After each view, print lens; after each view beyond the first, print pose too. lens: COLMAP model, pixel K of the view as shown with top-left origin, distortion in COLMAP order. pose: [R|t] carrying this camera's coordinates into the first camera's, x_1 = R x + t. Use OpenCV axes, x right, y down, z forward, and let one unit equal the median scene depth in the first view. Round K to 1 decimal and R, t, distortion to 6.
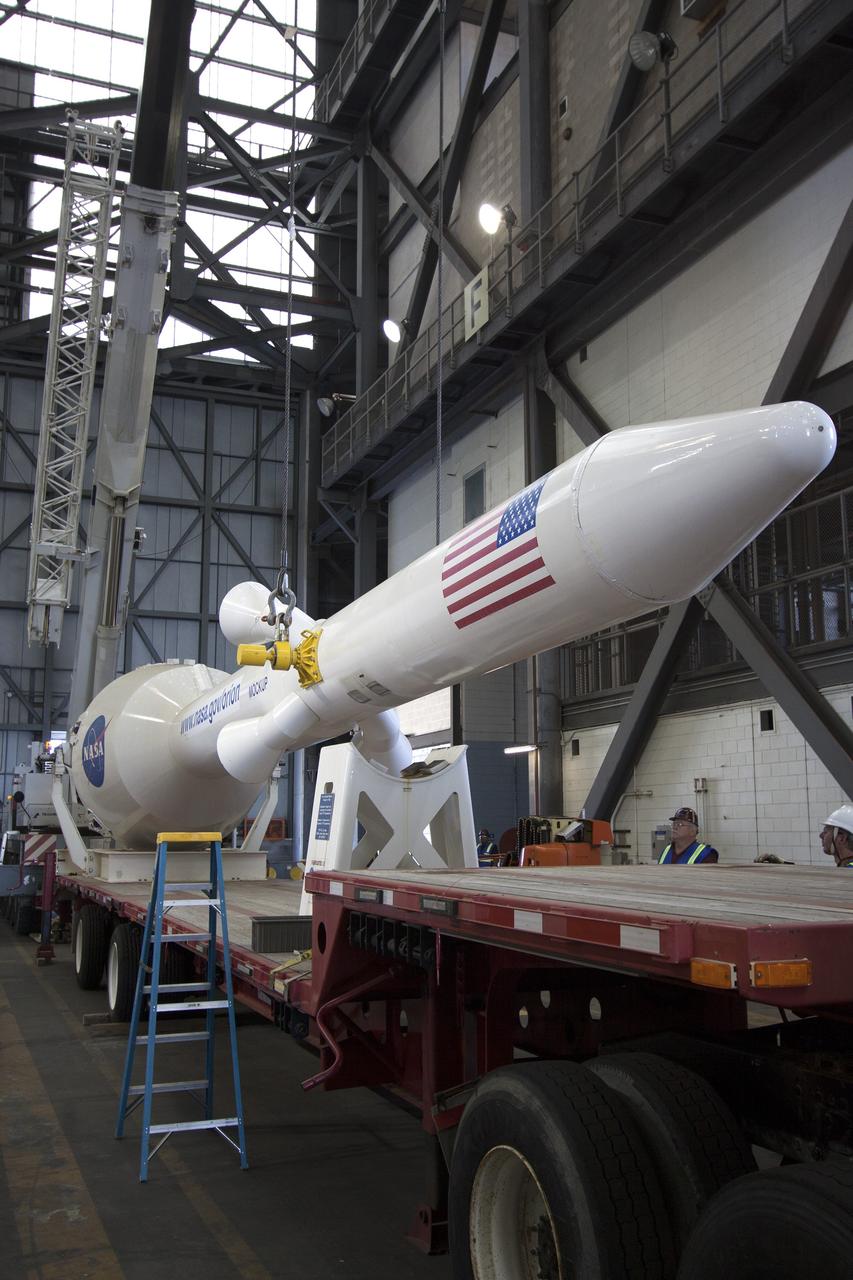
lens RADIAL K [[1234.4, 0, 444.3], [0, 1234.4, 637.2], [0, 0, 1]] dist [0.013912, 0.000000]
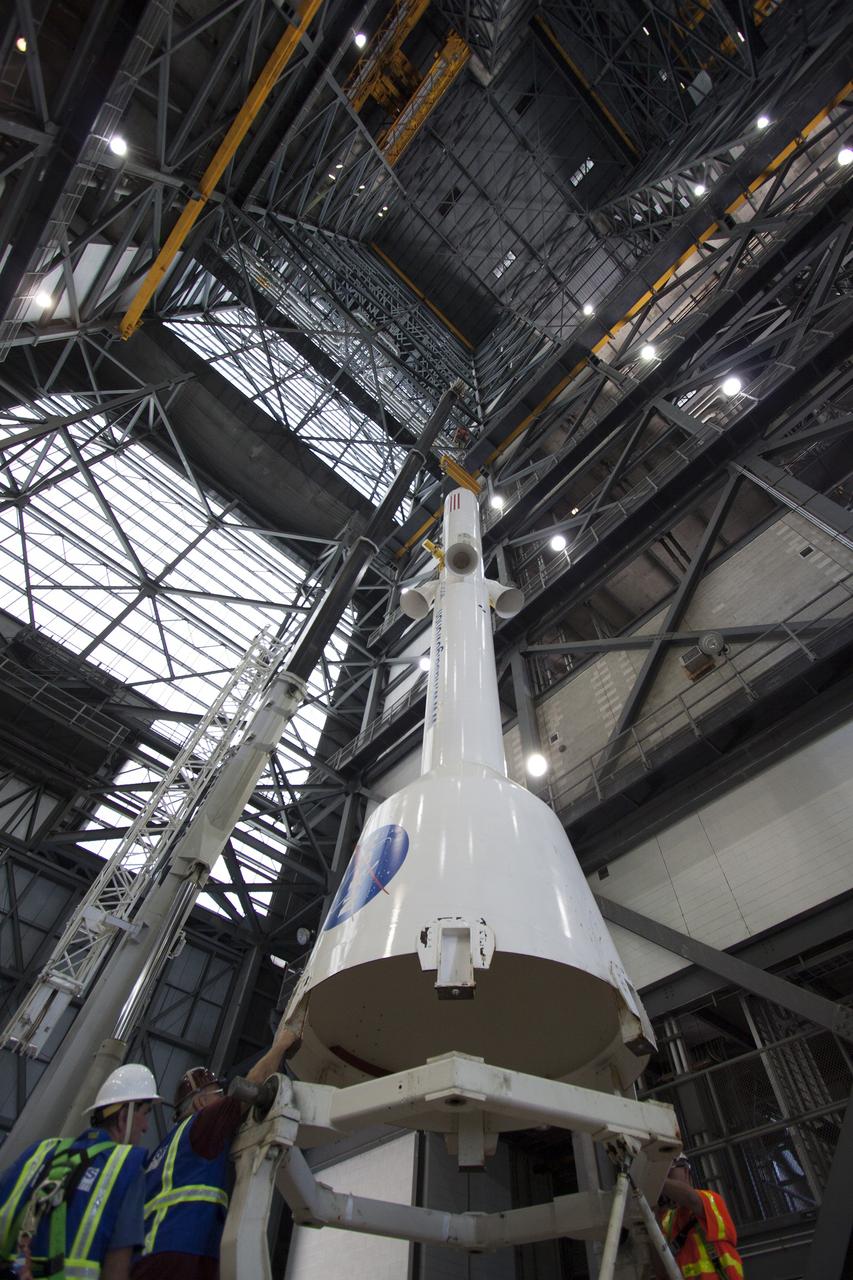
lens RADIAL K [[589.9, 0, 446.0], [0, 589.9, 634.2], [0, 0, 1]] dist [-0.011740, -0.000658]
pose [[0.933683, 0.316919, 0.166728, -0.151239], [-0.078111, 0.634619, -0.768868, 0.066167], [-0.349478, 0.704855, 0.617288, 0.343430]]
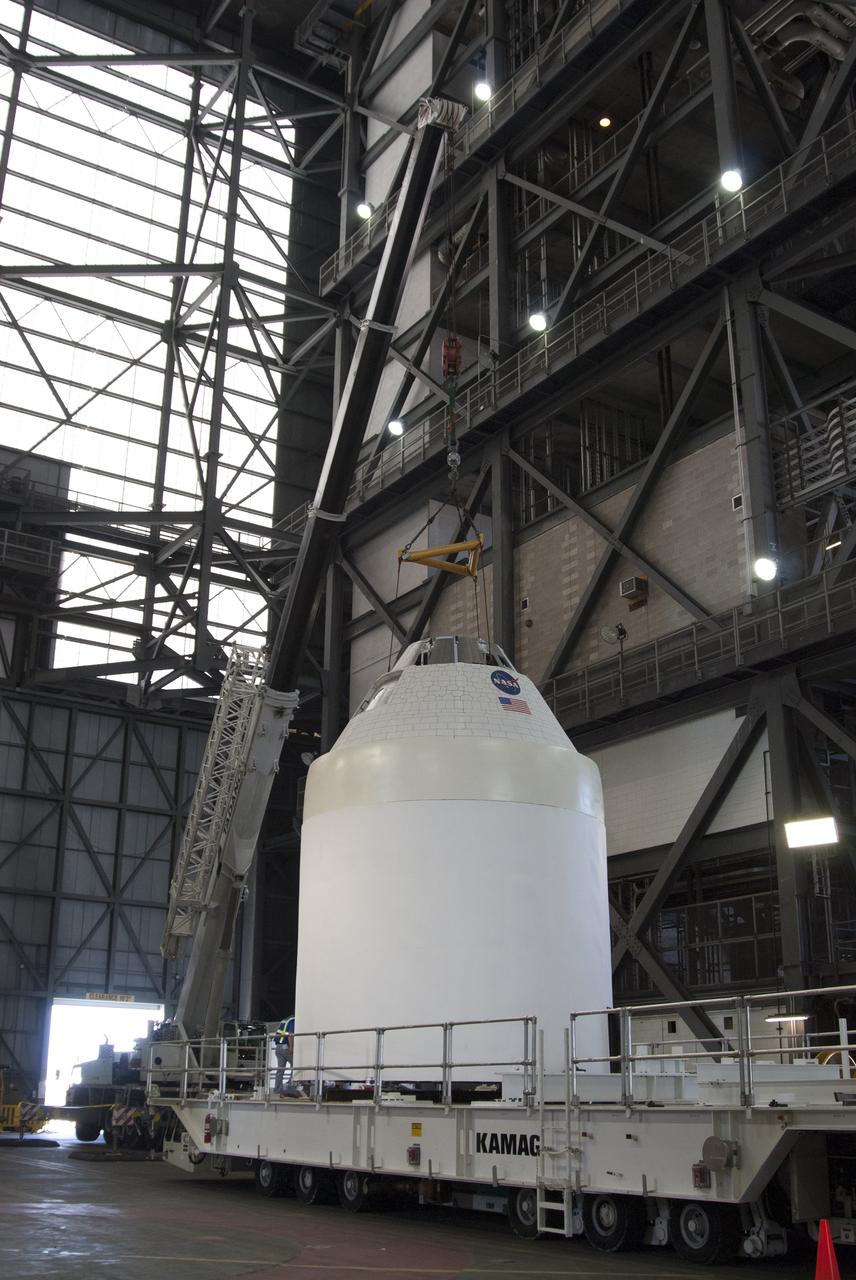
lens RADIAL K [[1354.7, 0, 431.6], [0, 1354.7, 638.5], [0, 0, 1]] dist [-0.111726, 0.000000]
pose [[0.979993, 0.074148, 0.184703, -0.232993], [-0.042481, 0.984554, -0.169852, -0.070072], [-0.194445, 0.158608, 0.968006, -0.425549]]
